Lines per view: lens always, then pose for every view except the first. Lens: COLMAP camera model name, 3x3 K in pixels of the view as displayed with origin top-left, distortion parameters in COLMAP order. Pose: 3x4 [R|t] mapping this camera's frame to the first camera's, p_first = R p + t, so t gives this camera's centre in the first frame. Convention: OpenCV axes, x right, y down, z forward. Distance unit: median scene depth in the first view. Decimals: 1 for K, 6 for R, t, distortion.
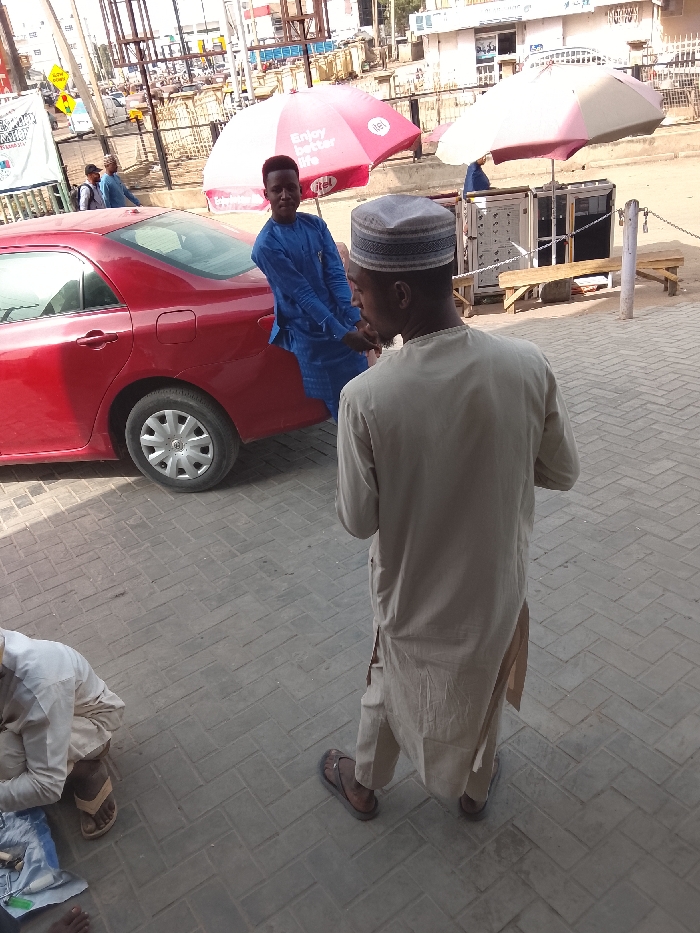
lens RADIAL K [[719.6, 0, 347.4], [0, 719.6, 463.6], [0, 0, 1]] dist [0.060882, -0.099229]
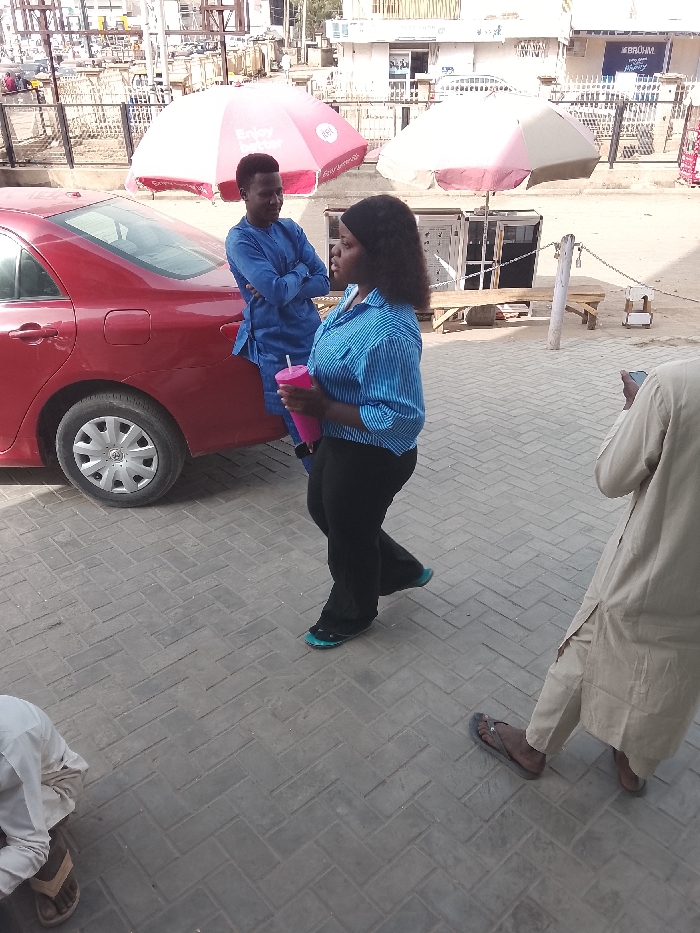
lens RADIAL K [[719.6, 0, 348.4], [0, 719.6, 465.4], [0, 0, 1]] dist [0.060882, -0.099229]
pose [[0.986289, 0.051495, 0.156790, -0.090760], [-0.051224, 0.998671, -0.005769, -0.023176], [-0.156879, -0.002341, 0.987615, 0.053586]]
